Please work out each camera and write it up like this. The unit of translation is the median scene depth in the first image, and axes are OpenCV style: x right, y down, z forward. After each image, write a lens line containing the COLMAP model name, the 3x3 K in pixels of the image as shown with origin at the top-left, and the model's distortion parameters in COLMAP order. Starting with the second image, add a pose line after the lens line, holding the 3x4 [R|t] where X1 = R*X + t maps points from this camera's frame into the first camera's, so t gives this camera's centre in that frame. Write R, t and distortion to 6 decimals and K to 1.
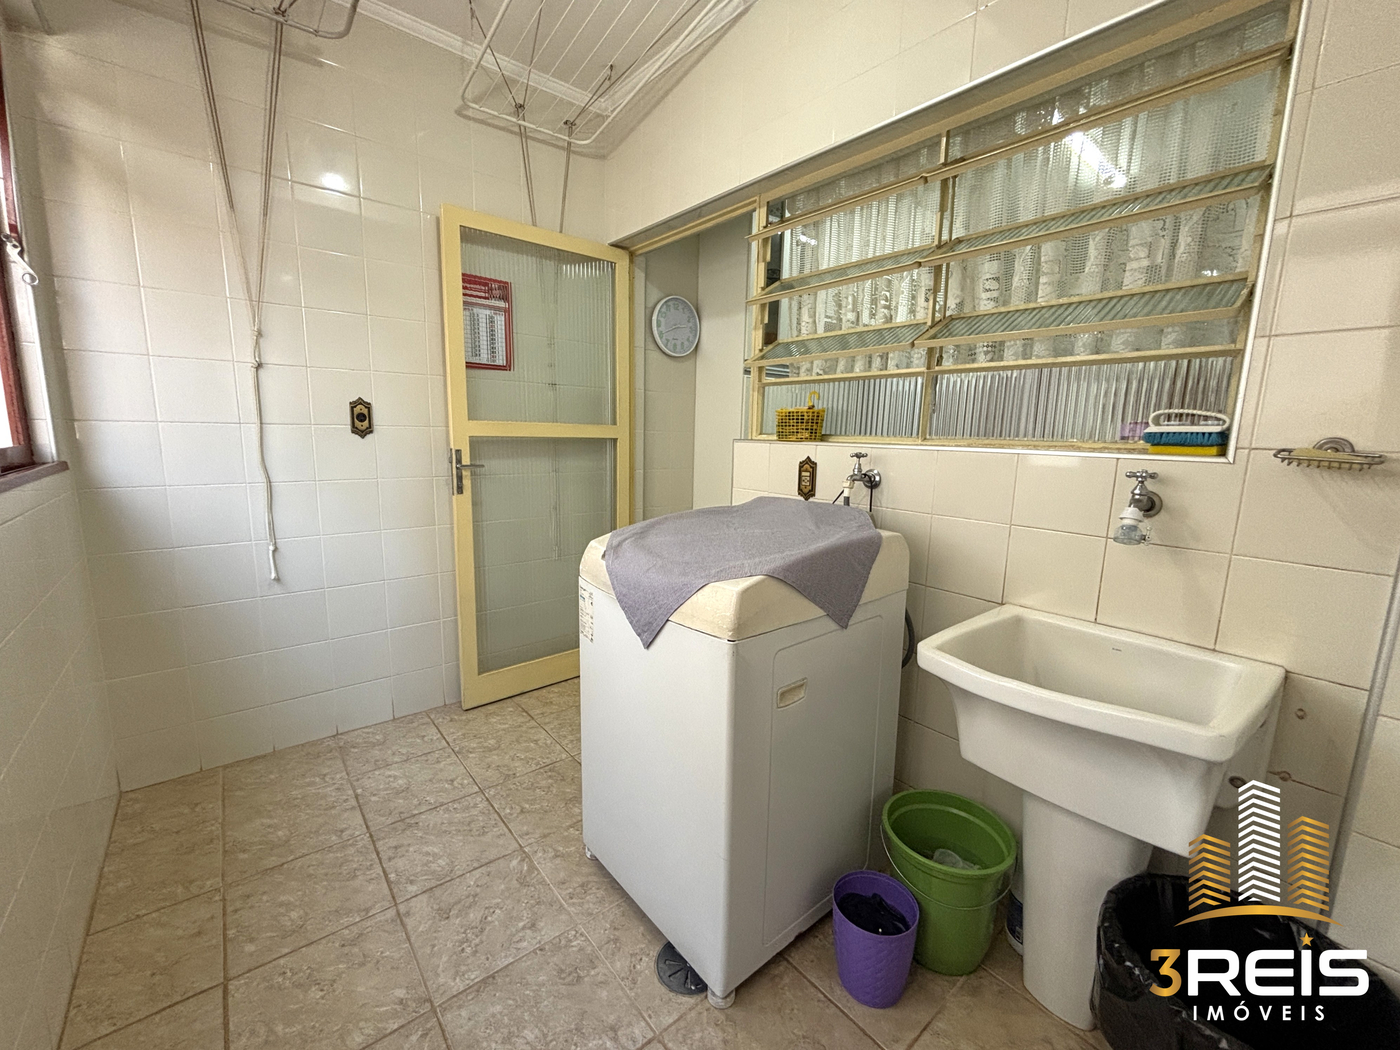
lens RADIAL K [[566.6, 0, 692.6], [0, 566.6, 525.1], [0, 0, 1]] dist [0.004225, -0.001474]
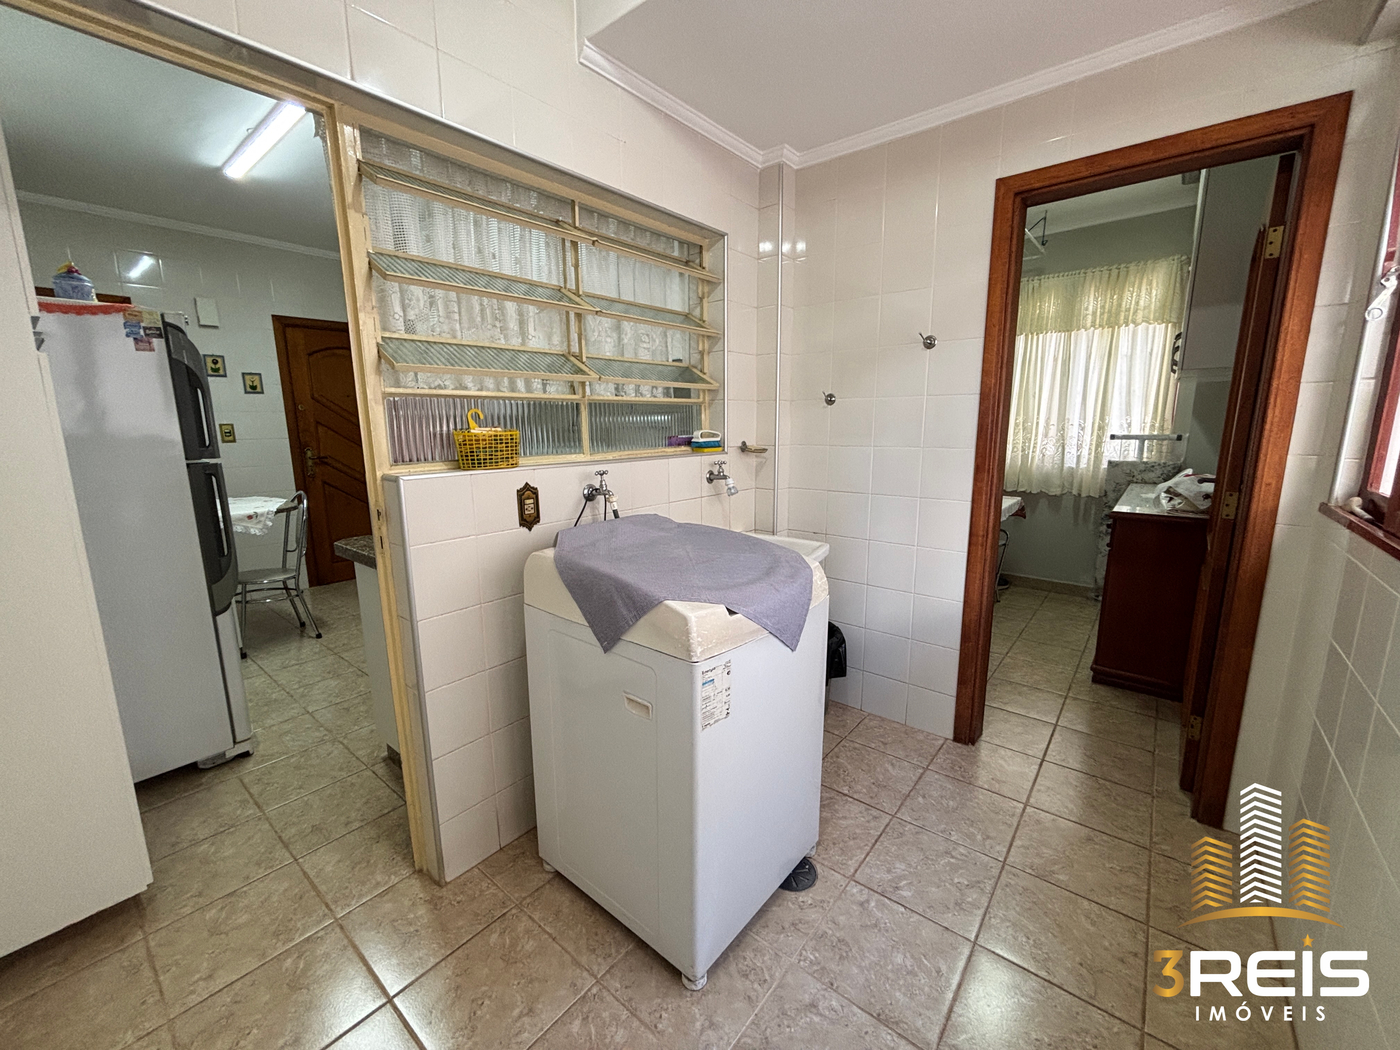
lens RADIAL K [[566.6, 0, 697.3], [0, 566.6, 523.7], [0, 0, 1]] dist [0.004225, -0.001474]
pose [[-0.192785, -0.196831, 0.961297, -0.978619], [0.160294, 0.960197, 0.228752, -0.292604], [-0.968060, 0.198190, -0.153560, 1.163673]]
